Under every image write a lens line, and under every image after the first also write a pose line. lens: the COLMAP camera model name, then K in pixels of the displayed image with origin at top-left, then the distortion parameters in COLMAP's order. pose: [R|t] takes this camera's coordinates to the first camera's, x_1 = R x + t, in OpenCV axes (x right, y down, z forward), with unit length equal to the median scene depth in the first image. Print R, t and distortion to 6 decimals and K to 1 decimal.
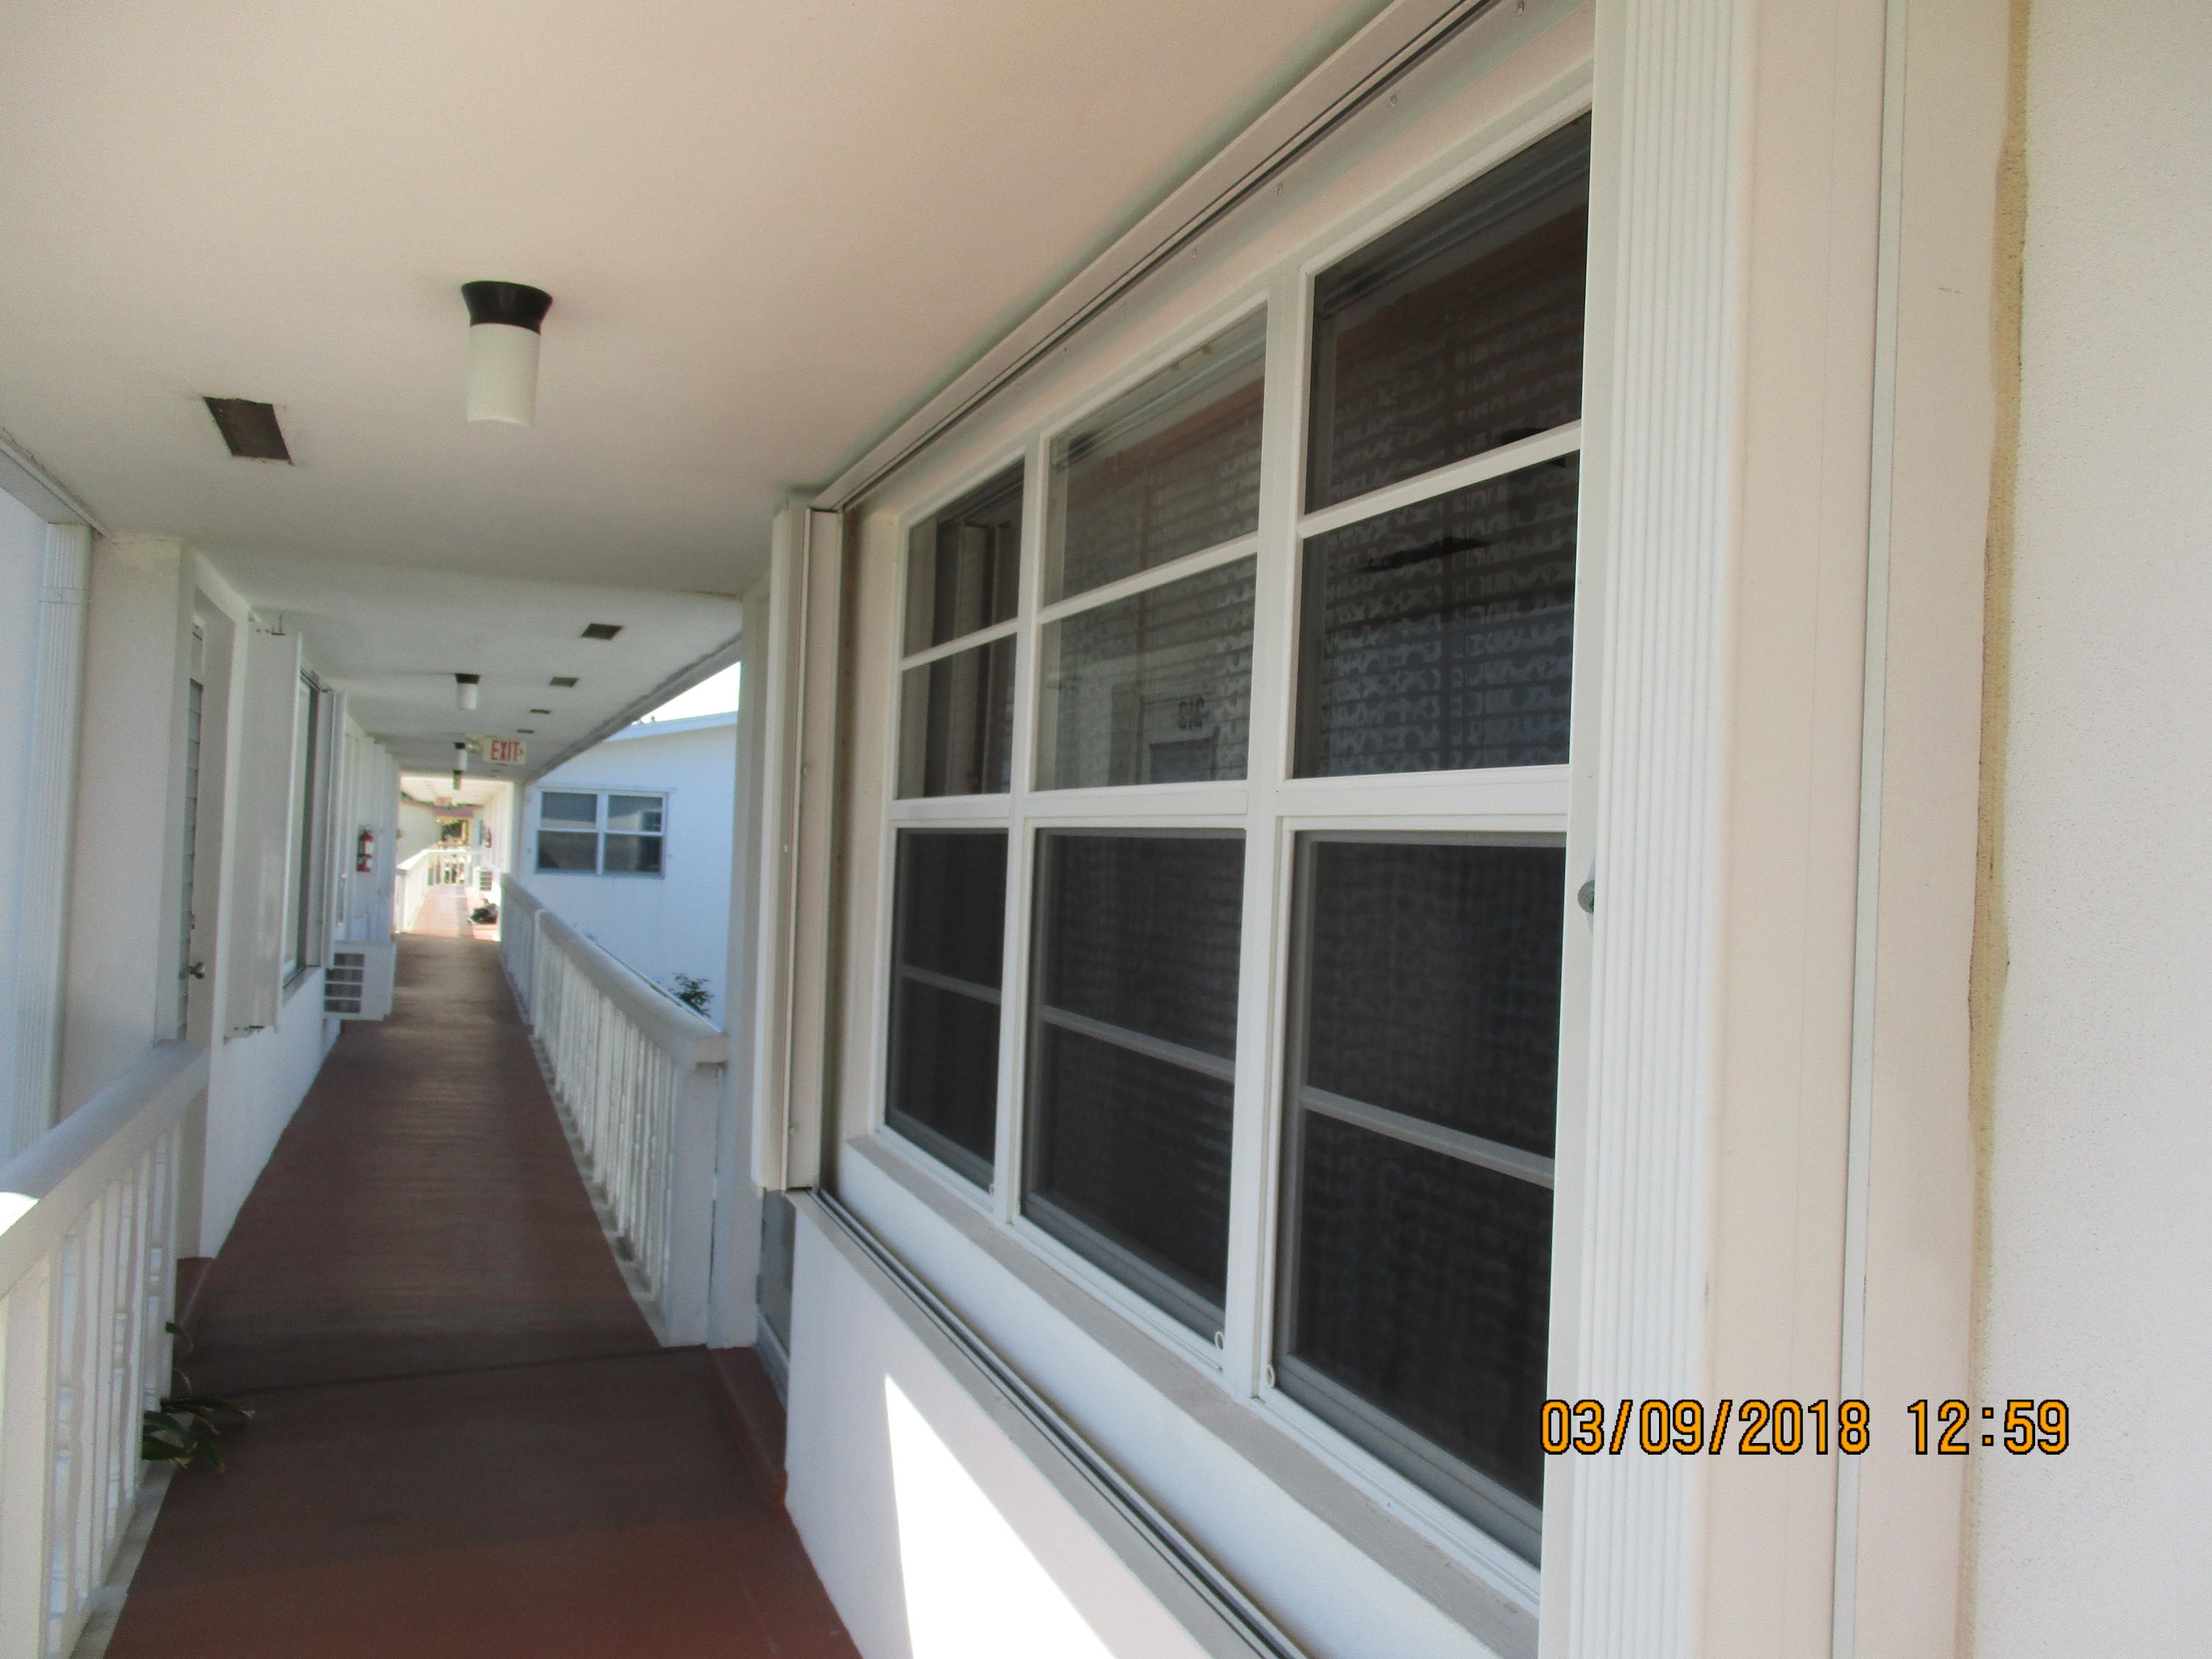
lens RADIAL K [[1884.5, 0, 1118.9], [0, 1884.5, 814.4], [0, 0, 1]] dist [-0.013143, 0.013515]
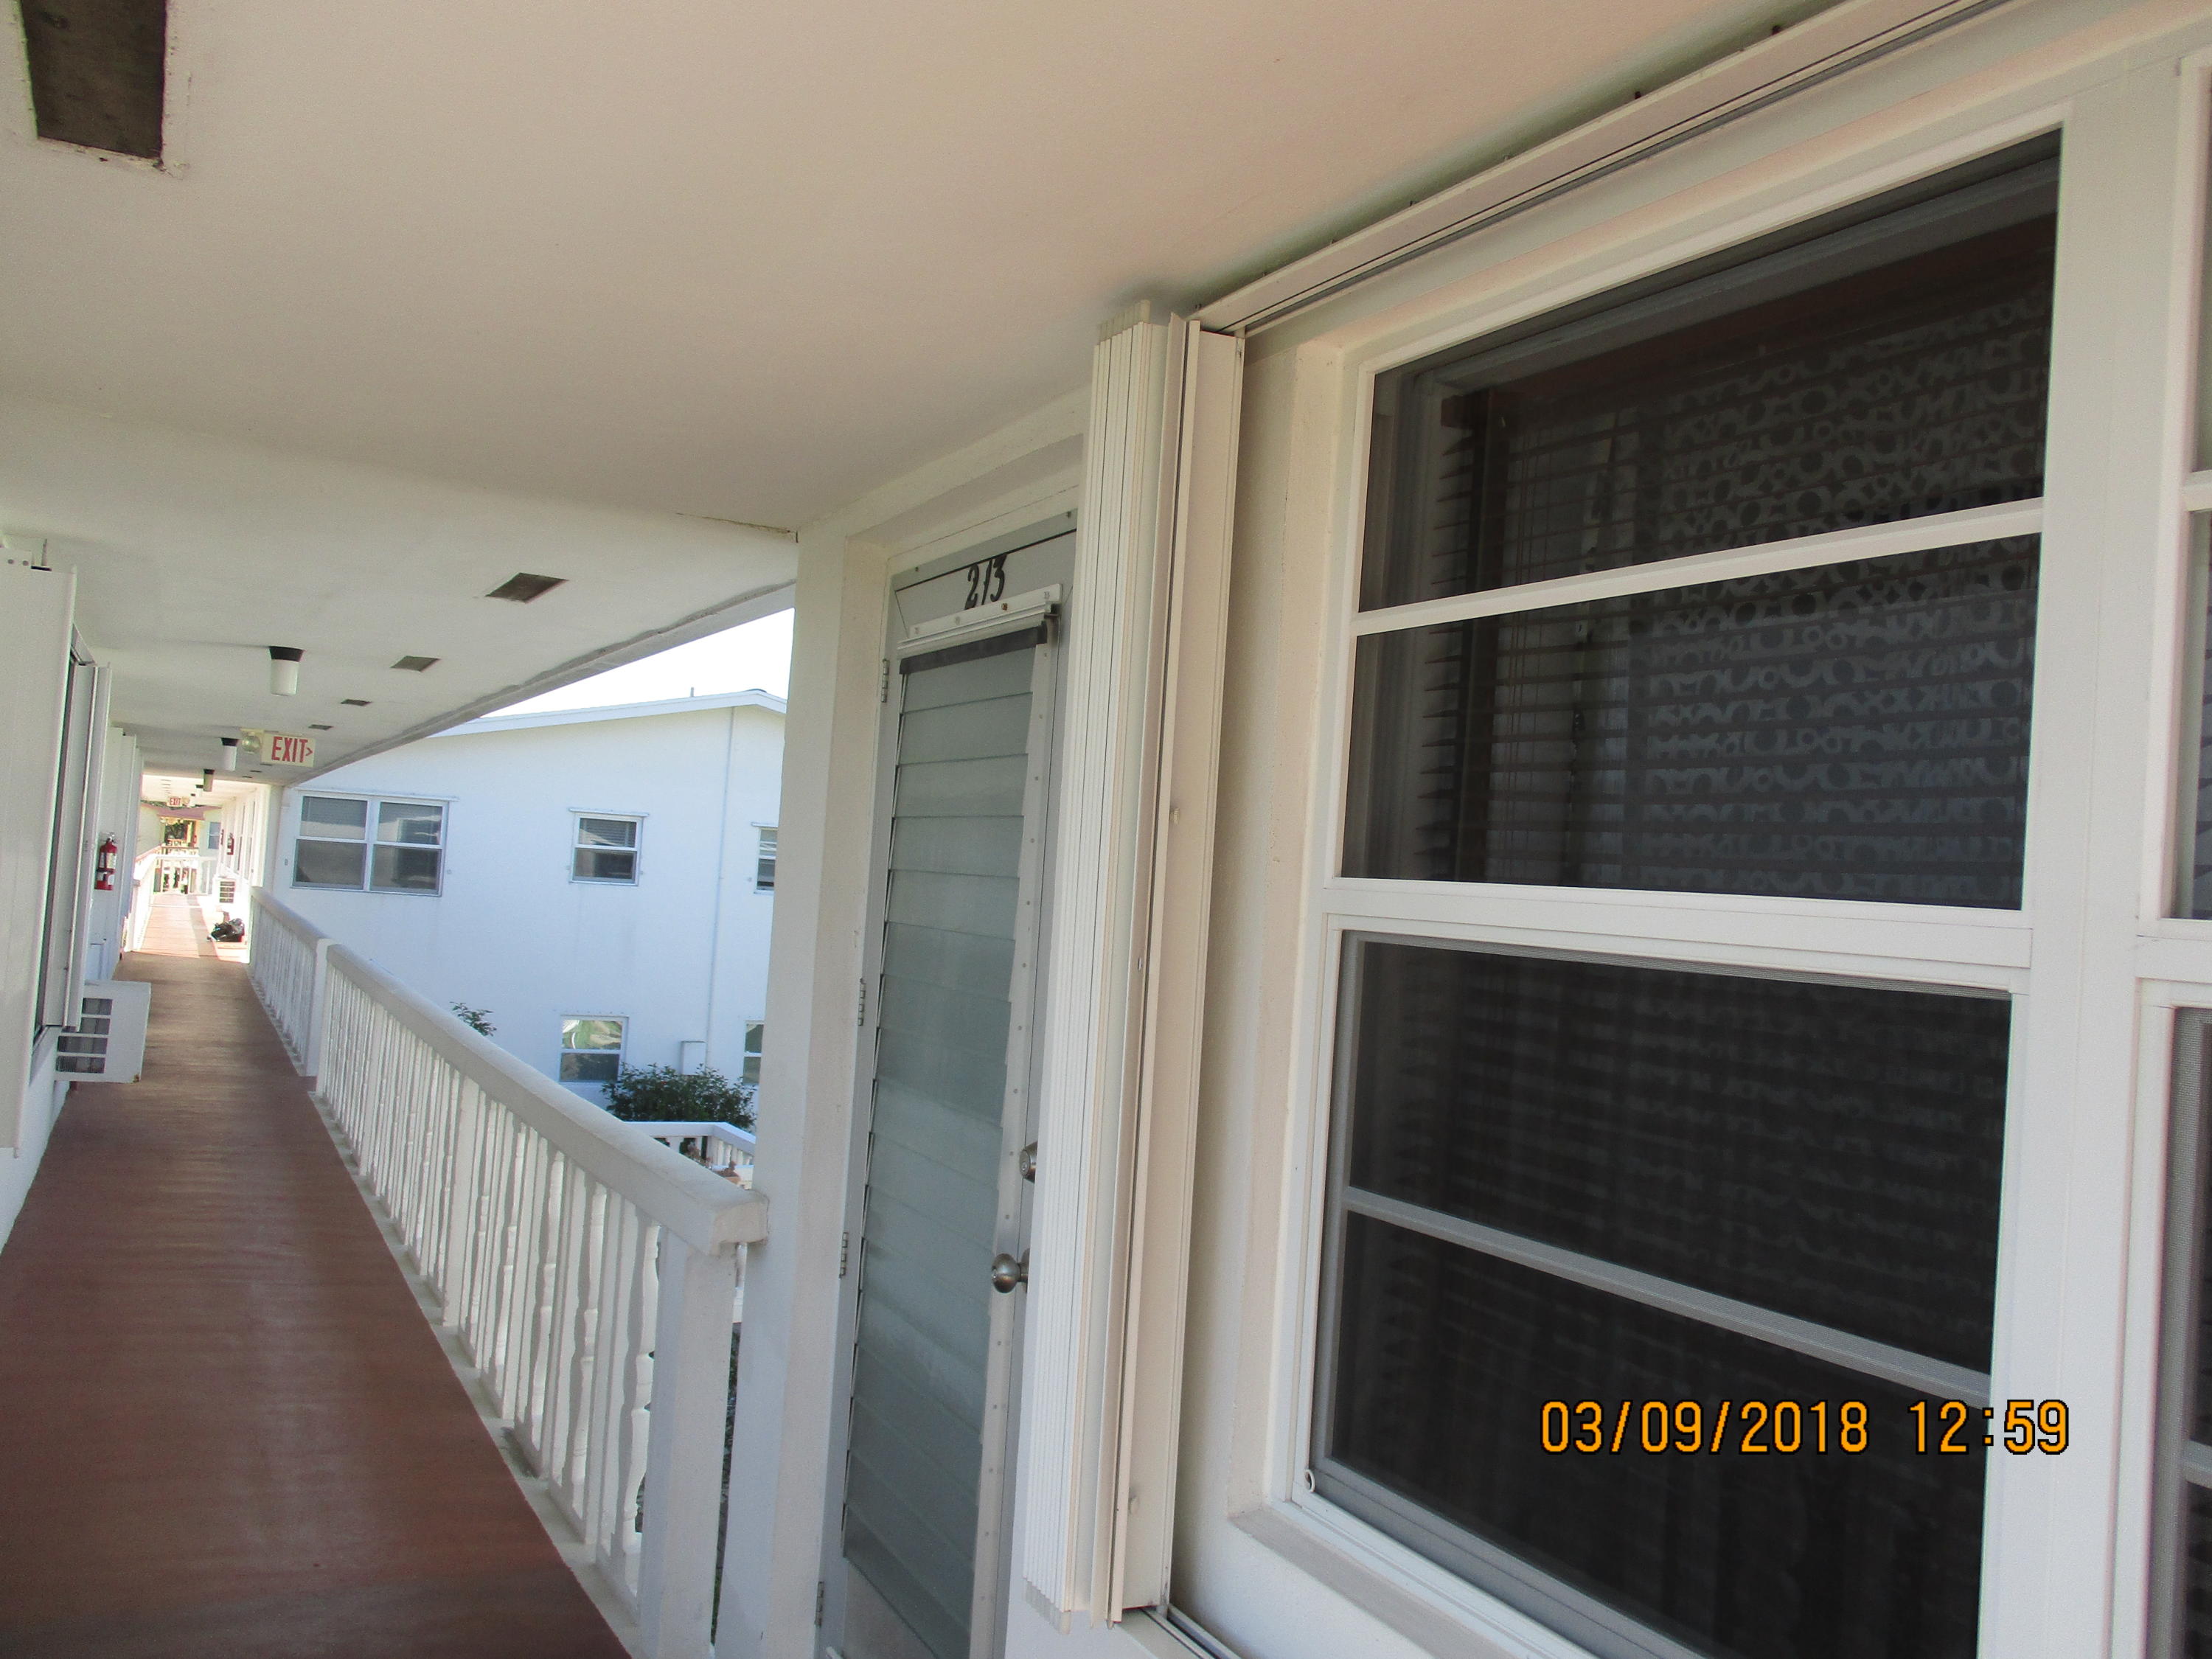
lens RADIAL K [[1884.5, 0, 1118.9], [0, 1884.5, 814.4], [0, 0, 1]] dist [-0.013143, 0.013515]
pose [[0.991513, 0.029562, 0.126600, -0.066818], [-0.028114, 0.999517, -0.013207, -0.004378], [-0.126930, 0.009535, 0.991866, 0.128640]]
